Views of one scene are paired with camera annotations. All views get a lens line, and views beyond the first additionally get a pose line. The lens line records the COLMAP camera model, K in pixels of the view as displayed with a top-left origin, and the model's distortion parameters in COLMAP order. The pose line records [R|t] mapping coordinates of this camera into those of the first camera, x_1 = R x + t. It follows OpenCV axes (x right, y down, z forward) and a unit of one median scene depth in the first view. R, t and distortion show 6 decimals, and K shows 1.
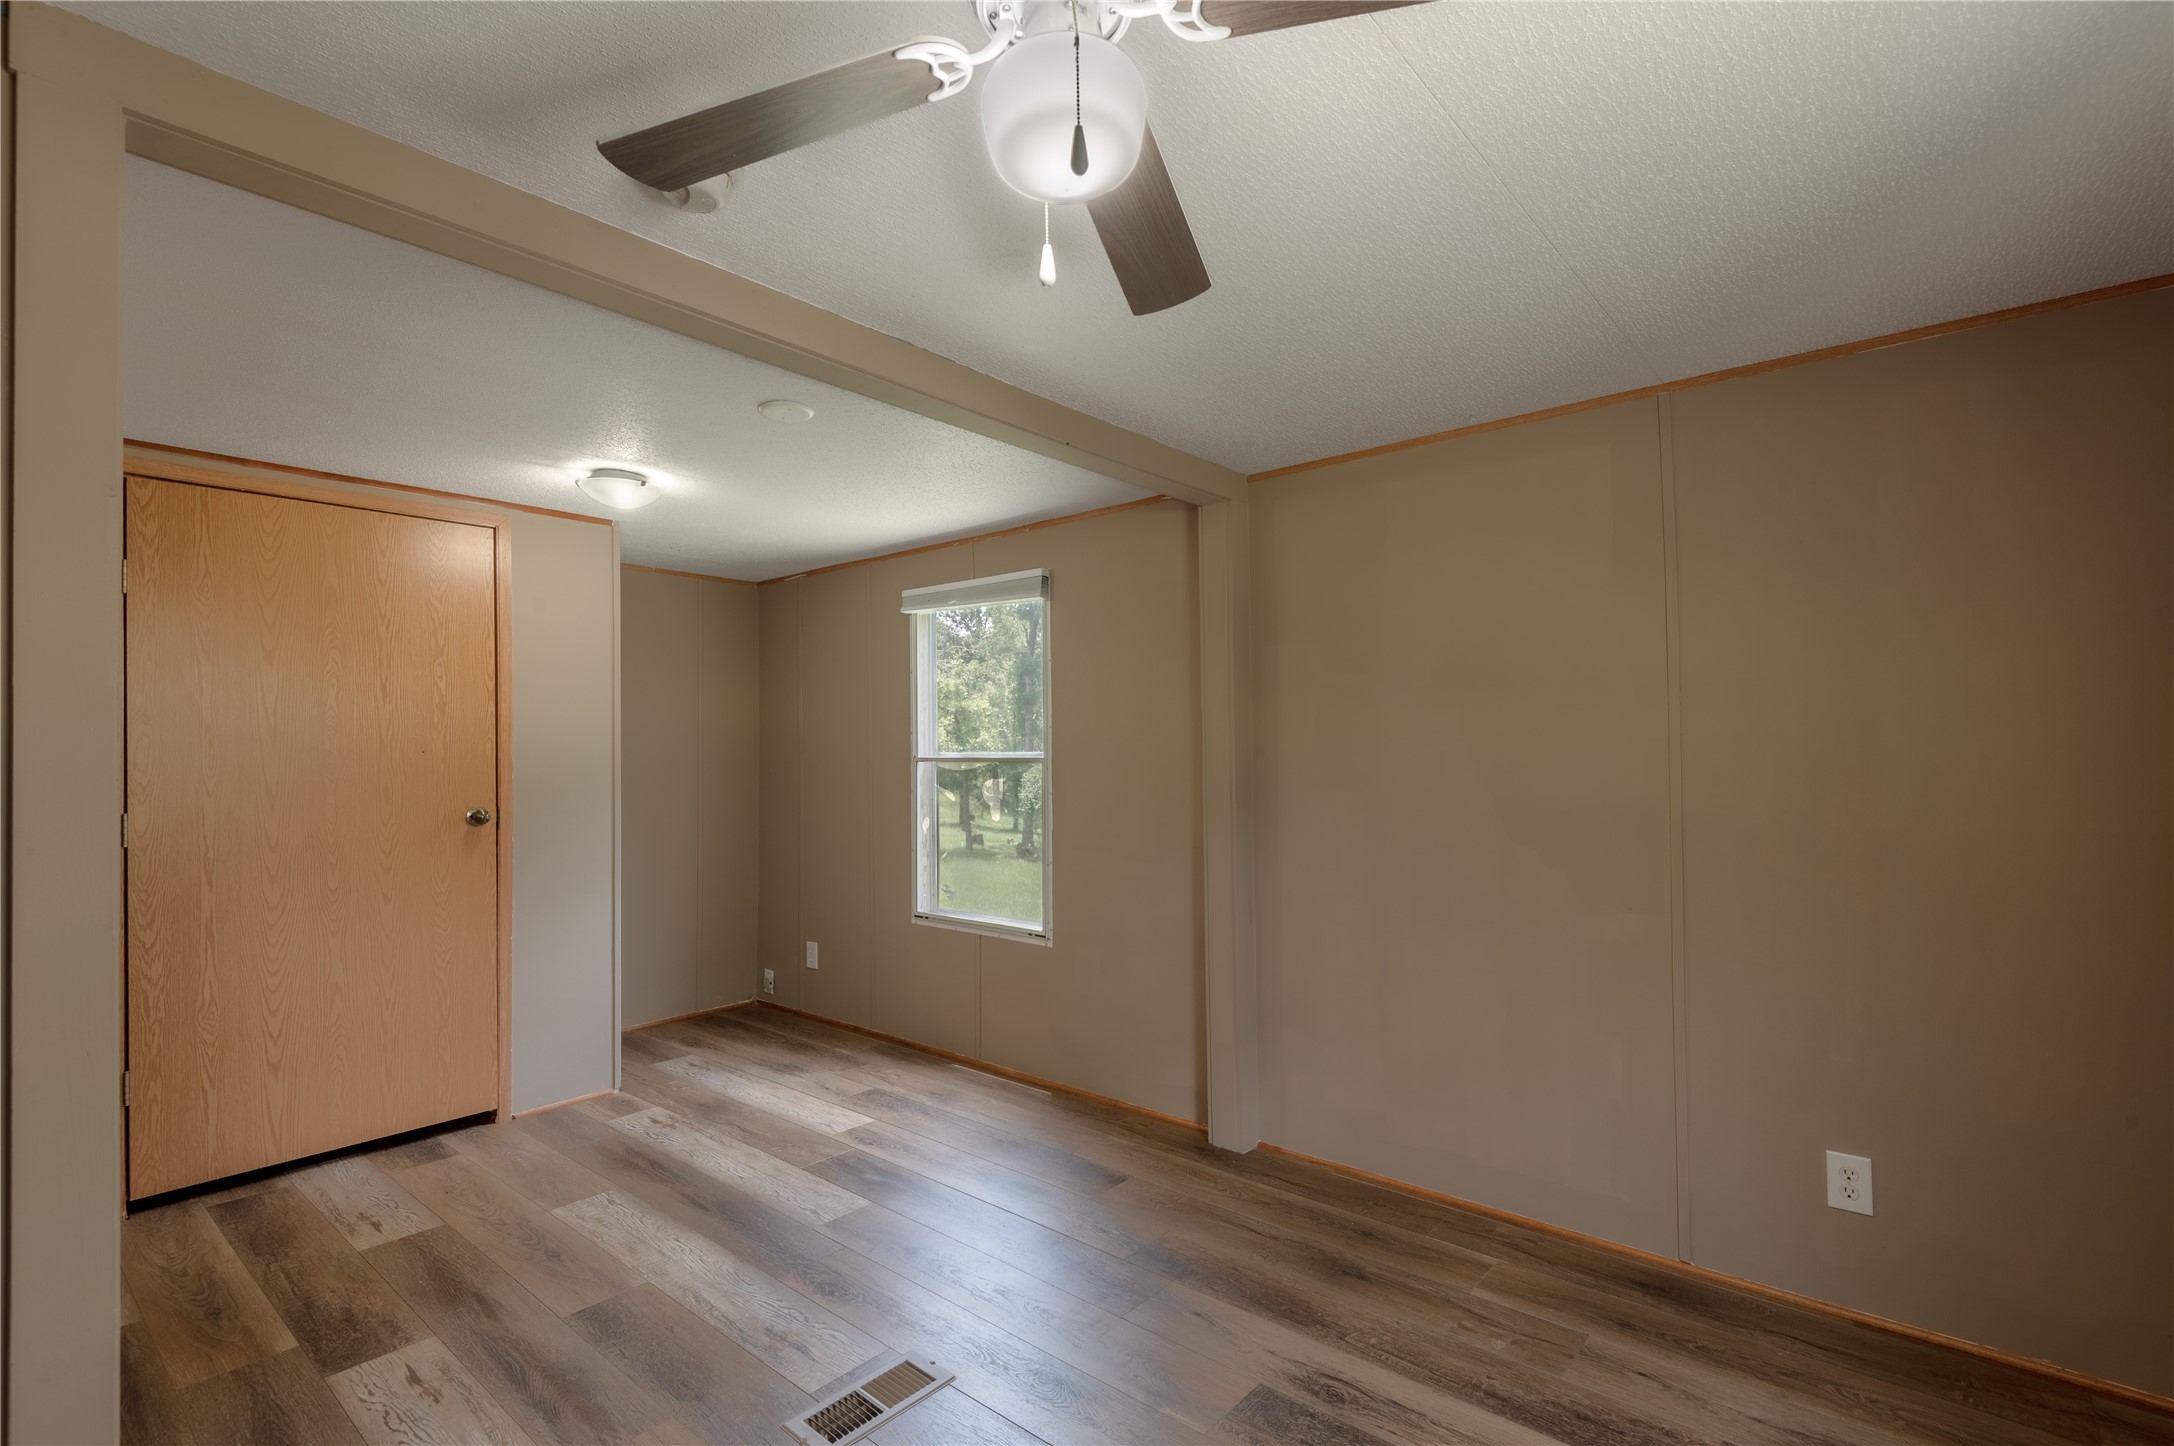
lens RADIAL K [[1010.2, 0, 1080.9], [0, 1010.2, 723.2], [0, 0, 1]] dist [0.034951, -0.018464]
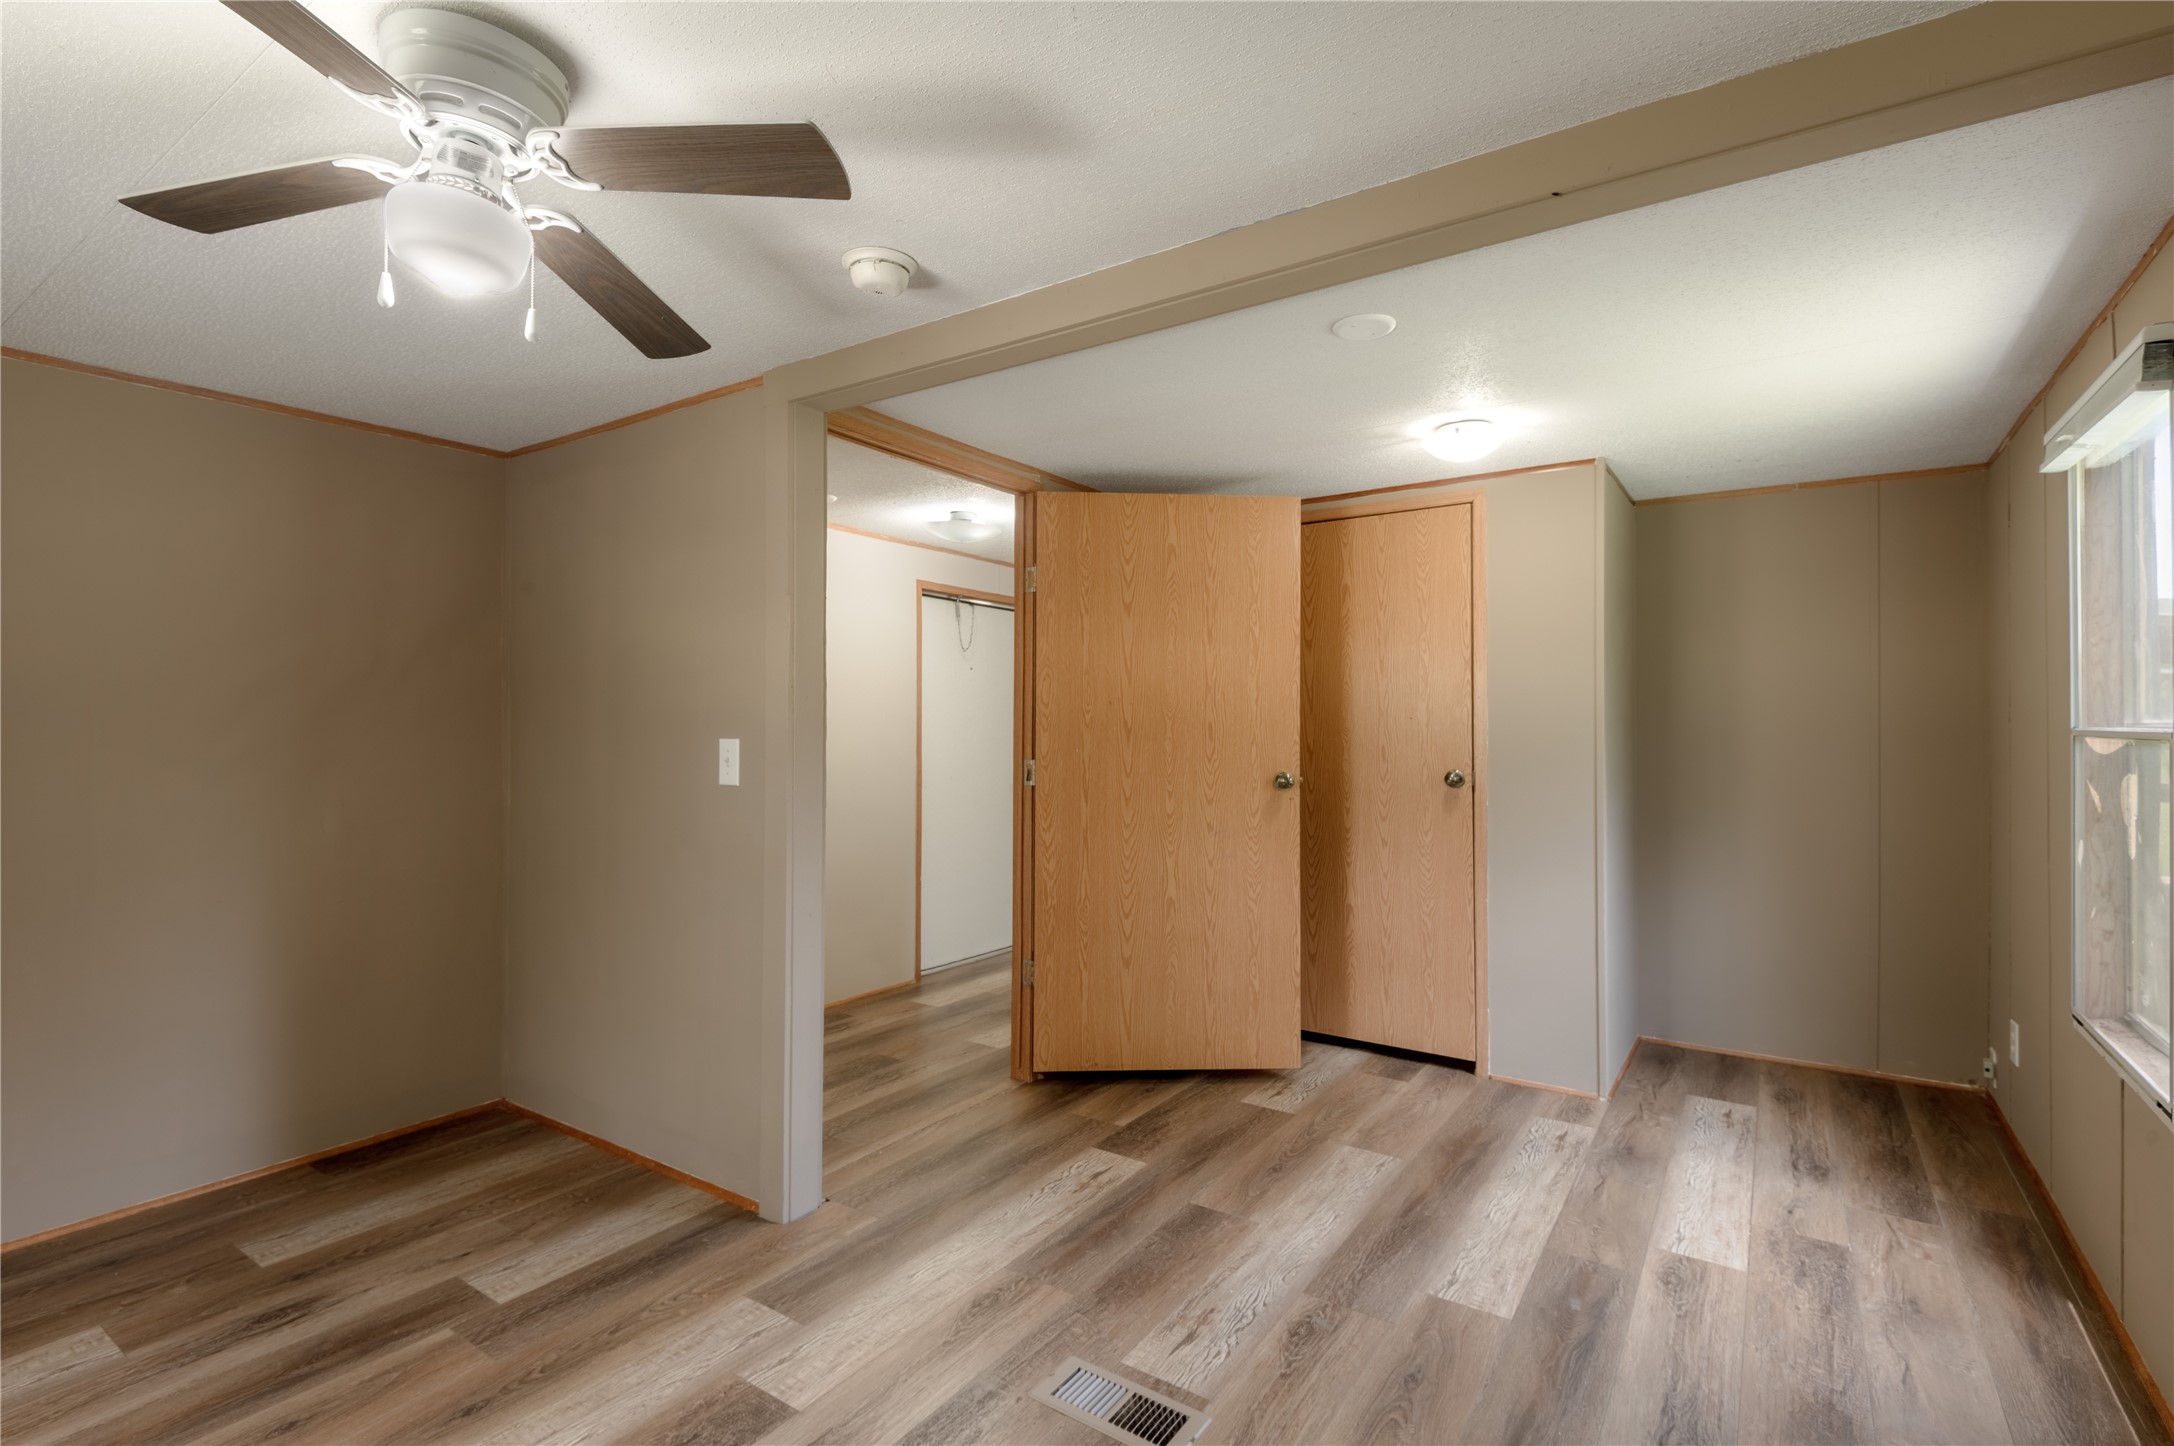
lens RADIAL K [[1010.2, 0, 1080.9], [0, 1010.2, 723.2], [0, 0, 1]] dist [0.034951, -0.018464]
pose [[0.099094, 0.001978, -0.995076, 0.427357], [0.032810, 0.999448, 0.005254, 0.014863], [0.994537, -0.033169, 0.098974, 0.521725]]
